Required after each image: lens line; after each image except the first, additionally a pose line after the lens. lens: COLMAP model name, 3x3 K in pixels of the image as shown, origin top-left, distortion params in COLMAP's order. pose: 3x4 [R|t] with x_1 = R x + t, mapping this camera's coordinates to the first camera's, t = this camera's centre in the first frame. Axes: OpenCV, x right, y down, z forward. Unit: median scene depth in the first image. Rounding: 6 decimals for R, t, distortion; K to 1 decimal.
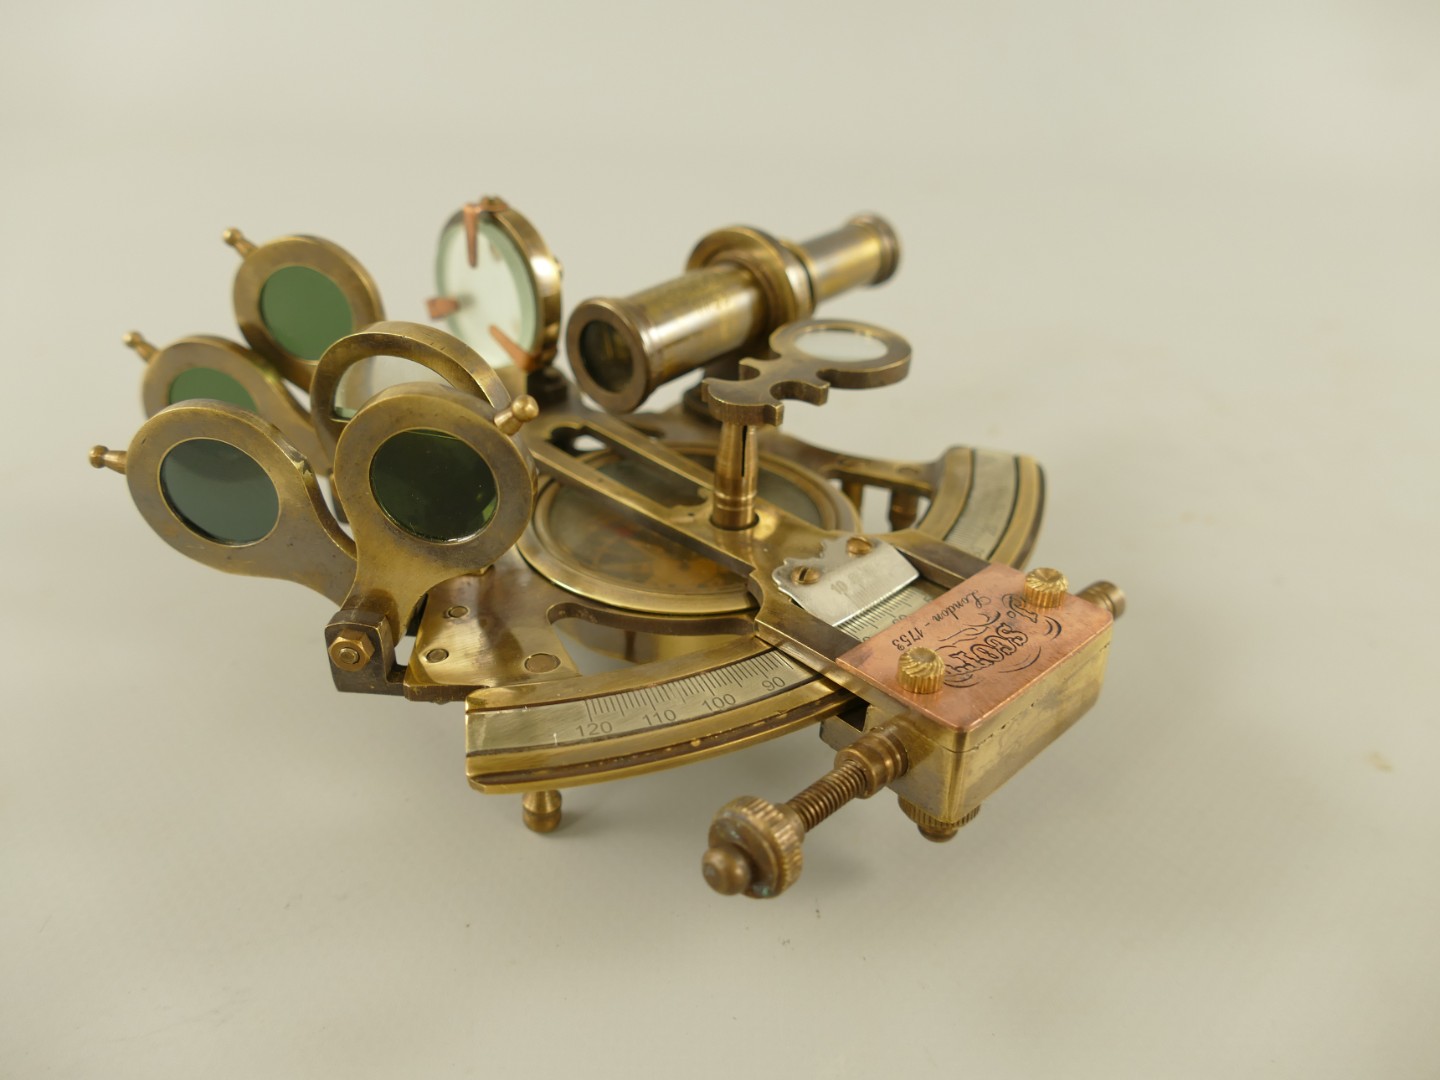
lens RADIAL K [[1134.8, 0, 720.0], [0, 1134.8, 540.0], [0, 0, 1]] dist [-0.001495, -0.001911]
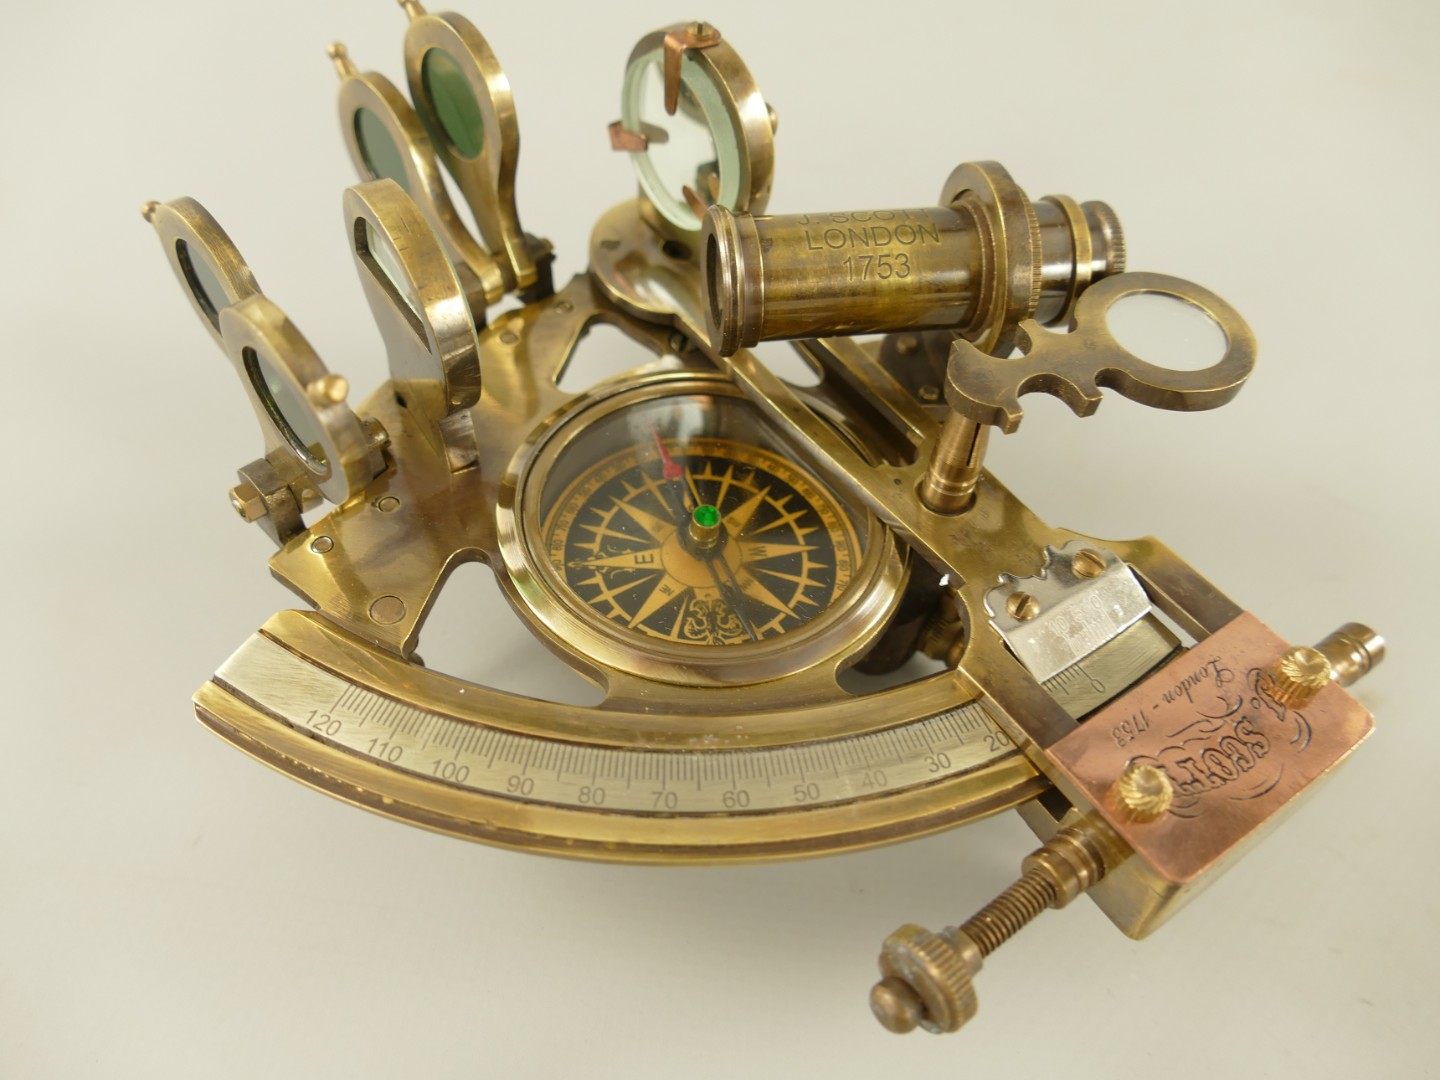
lens RADIAL K [[1126.7, 0, 701.8], [0, 1126.7, 558.0], [0, 0, 1]] dist [-0.025272, 0.000230]
pose [[0.985291, 0.141350, -0.096032, -0.095812], [-0.098253, 0.928380, 0.358409, -0.311072], [0.139815, -0.343702, 0.928612, 0.193139]]
